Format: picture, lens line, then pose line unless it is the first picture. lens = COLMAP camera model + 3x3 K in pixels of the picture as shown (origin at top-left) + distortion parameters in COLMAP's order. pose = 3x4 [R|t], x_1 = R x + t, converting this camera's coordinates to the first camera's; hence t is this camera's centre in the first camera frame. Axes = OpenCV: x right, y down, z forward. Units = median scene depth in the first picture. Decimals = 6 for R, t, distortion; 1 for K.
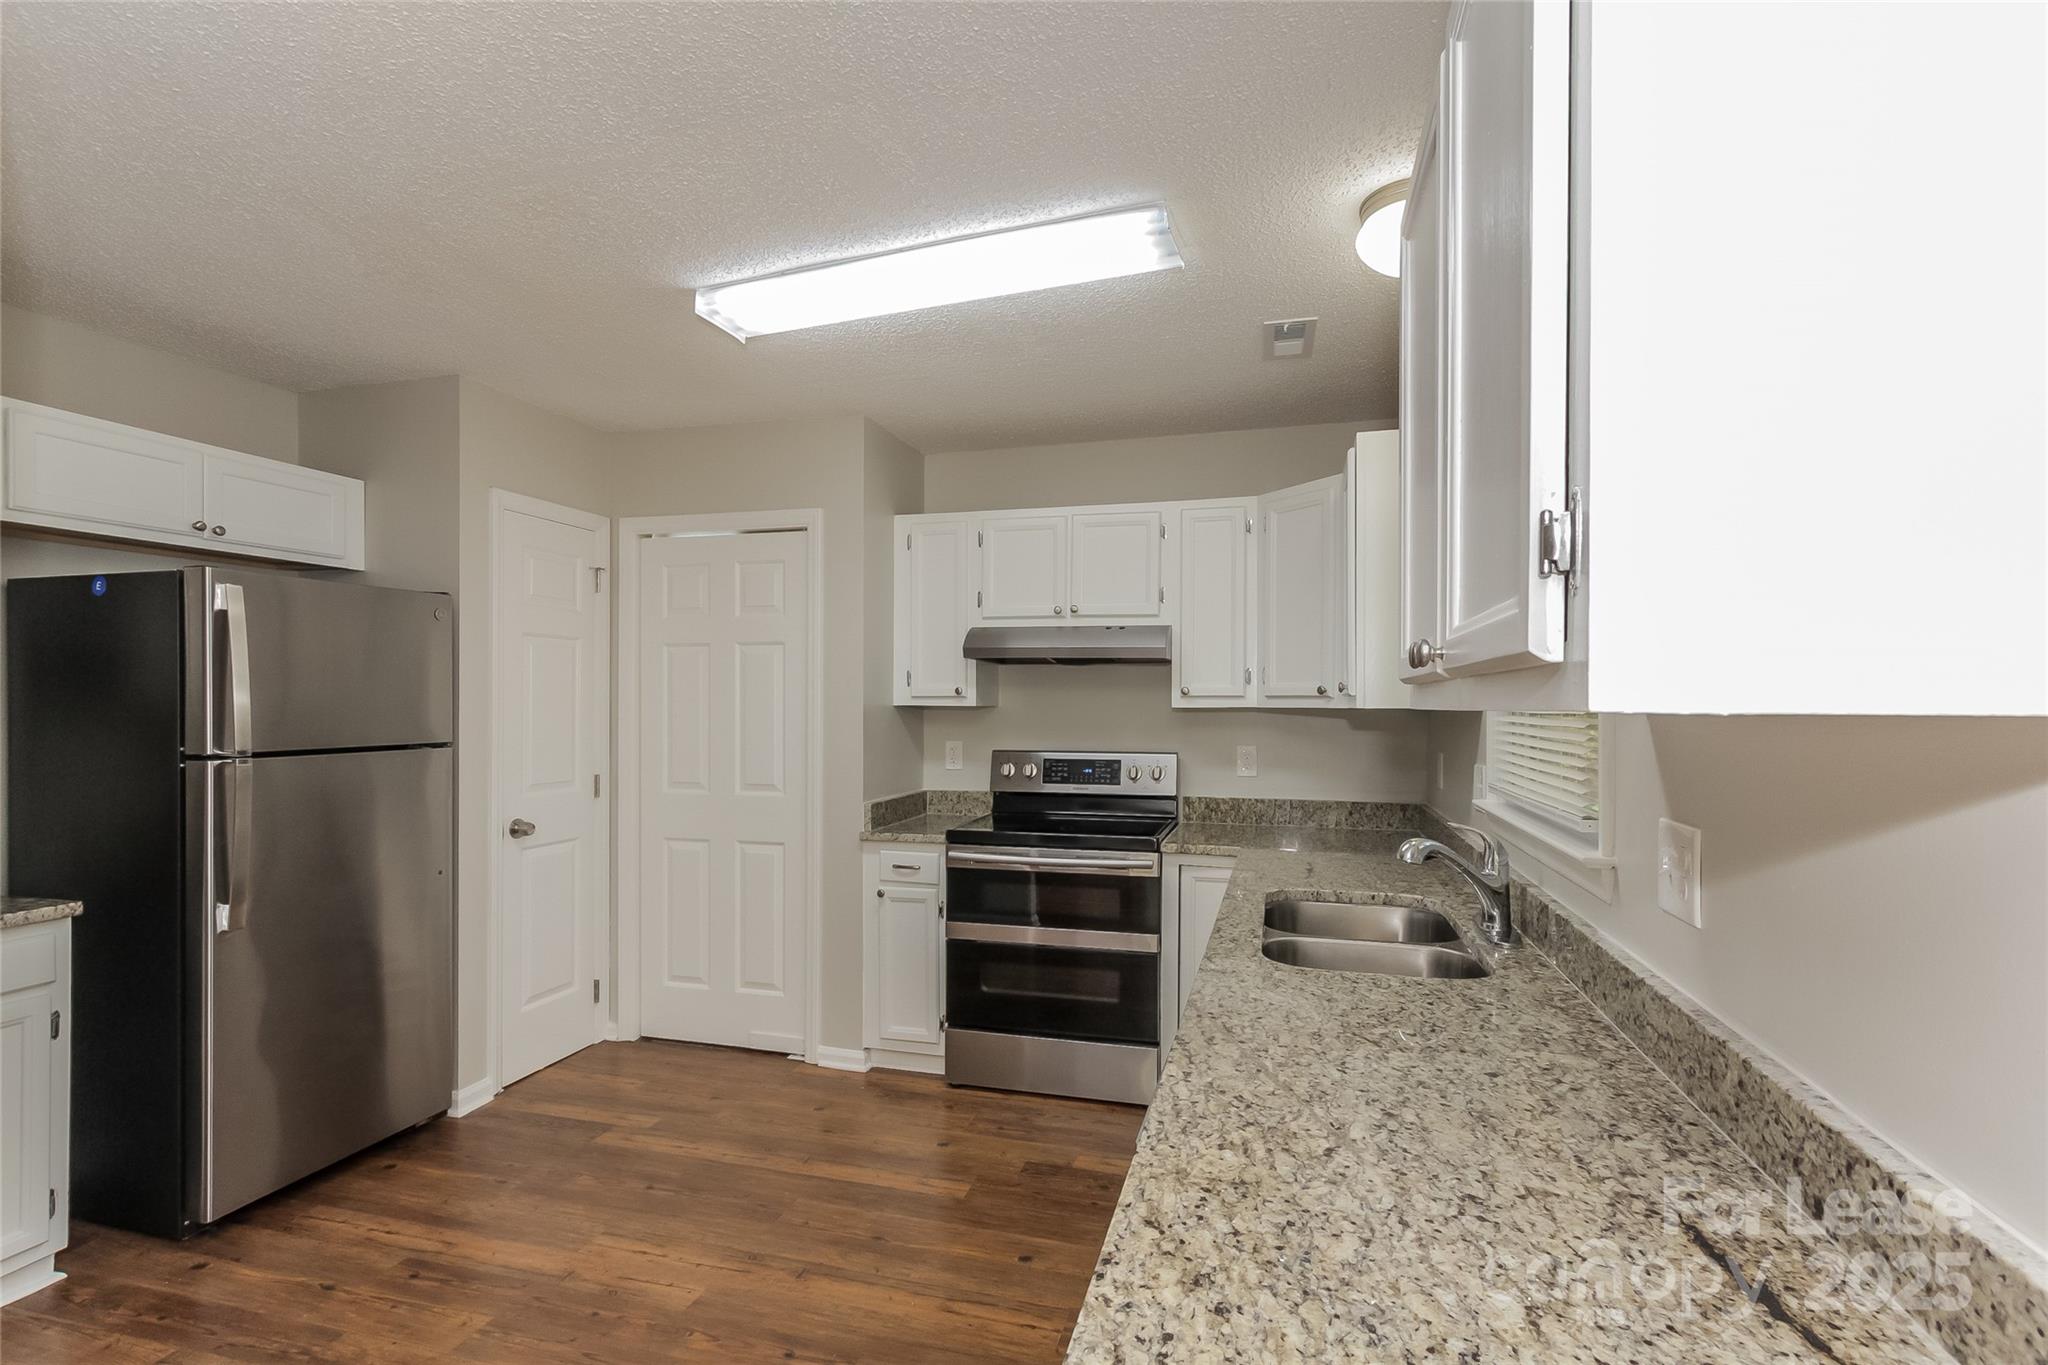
lens RADIAL K [[959.2, 0, 1016.6], [0, 959.2, 700.0], [0, 0, 1]] dist [0.003232, 0.000449]
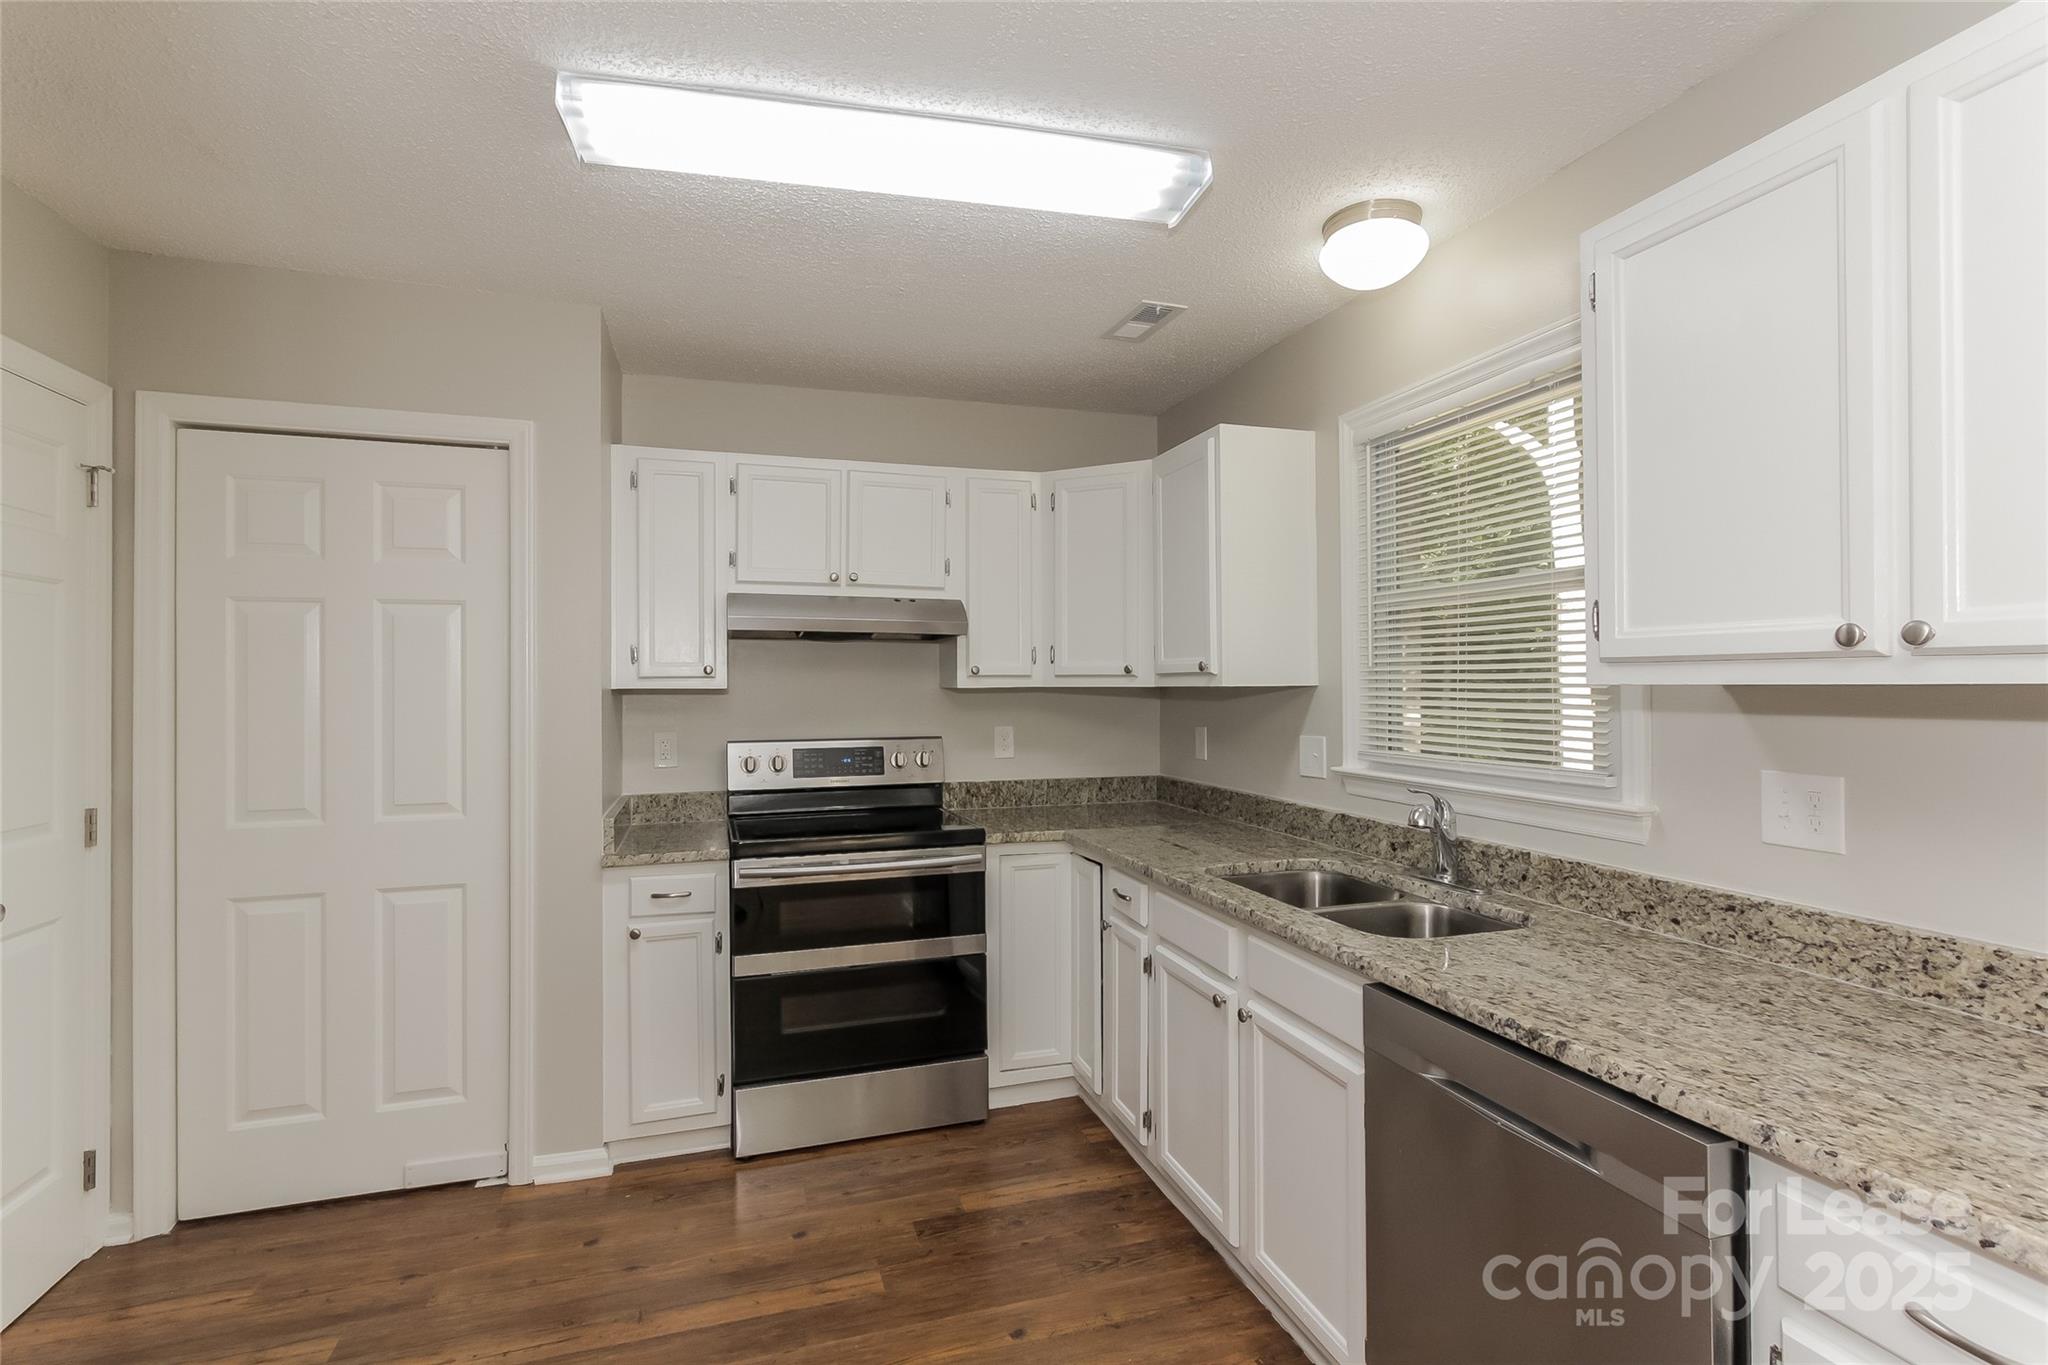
lens RADIAL K [[959.6, 0, 1028.1], [0, 959.6, 671.5], [0, 0, 1]] dist [-0.003872, 0.001412]
pose [[0.830644, 0.000338, 0.556804, -0.310894], [0.005173, 0.999952, -0.008325, -0.000041], [-0.556780, 0.009796, 0.830602, 0.190955]]
